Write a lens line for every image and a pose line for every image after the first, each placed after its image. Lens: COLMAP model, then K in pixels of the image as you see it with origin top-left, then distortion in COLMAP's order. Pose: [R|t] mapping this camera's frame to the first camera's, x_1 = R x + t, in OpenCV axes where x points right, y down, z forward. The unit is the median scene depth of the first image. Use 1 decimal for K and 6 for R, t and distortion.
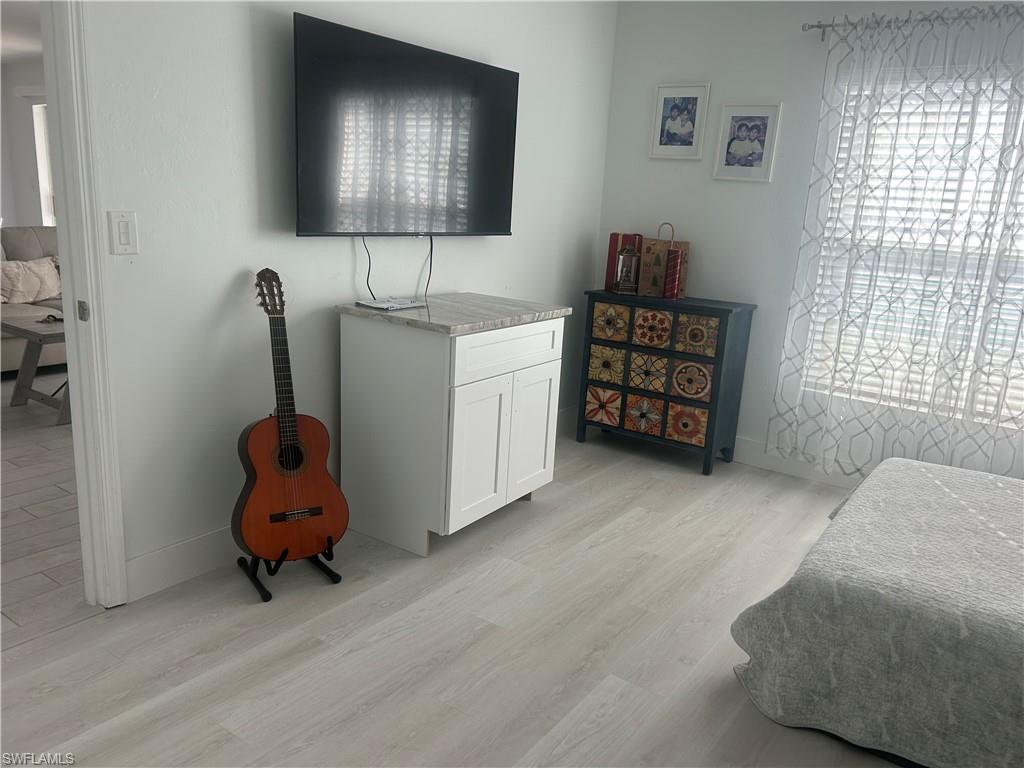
lens RADIAL K [[772.3, 0, 505.1], [0, 772.3, 391.1], [0, 0, 1]] dist [0.060778, -0.076036]
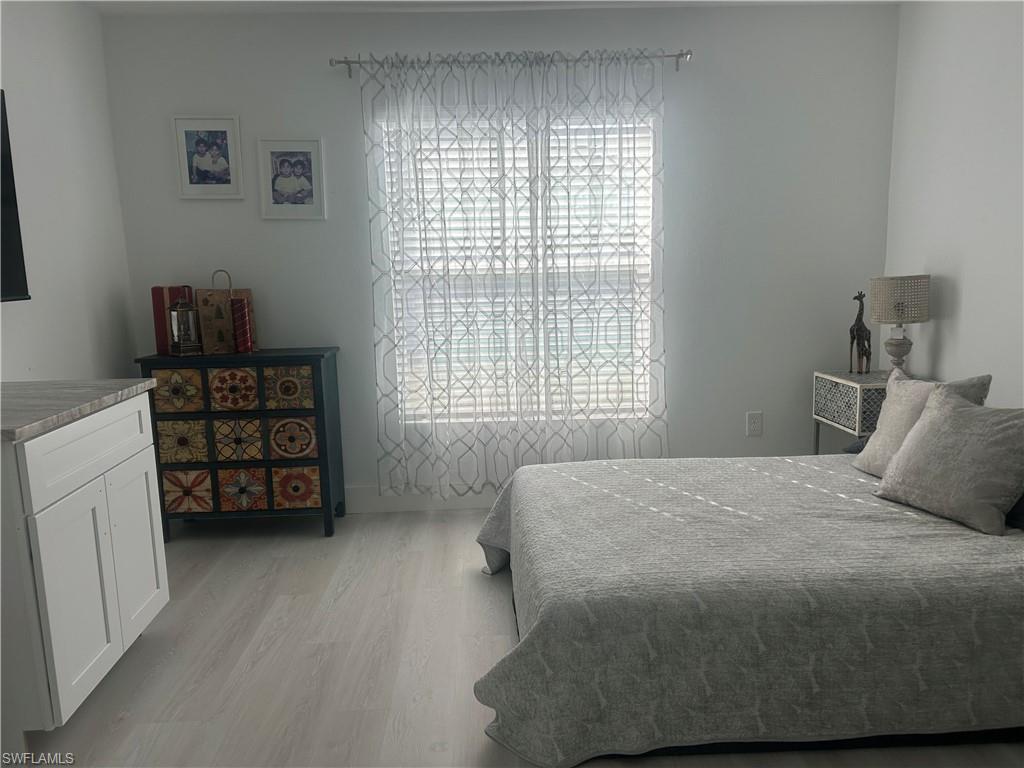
lens RADIAL K [[772.3, 0, 517.5], [0, 772.3, 393.9], [0, 0, 1]] dist [0.060778, -0.076036]
pose [[0.778604, -0.176209, 0.602268, -0.101388], [0.213154, 0.976965, 0.010273, -0.020065], [-0.590204, 0.120377, 0.798228, 0.136790]]
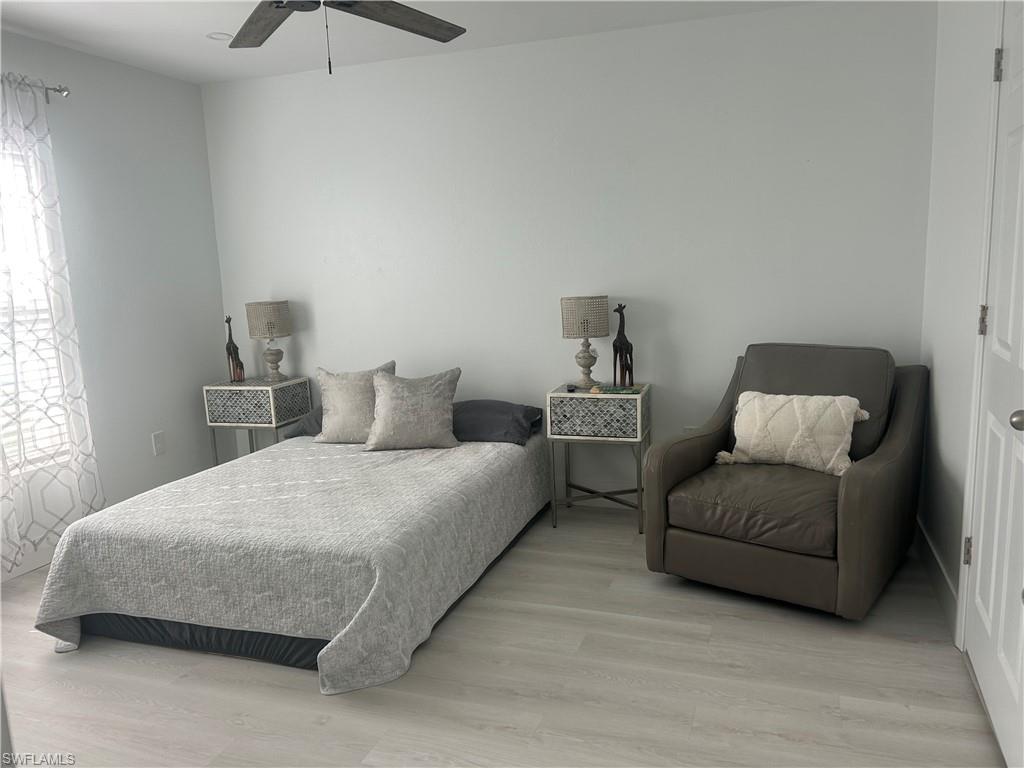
lens RADIAL K [[772.3, 0, 516.7], [0, 772.3, 392.2], [0, 0, 1]] dist [0.060778, -0.076036]
pose [[-0.306928, -0.200814, 0.930306, -0.451083], [0.242307, 0.928788, 0.280428, -0.171955], [-0.920371, 0.311491, -0.236412, 0.584096]]
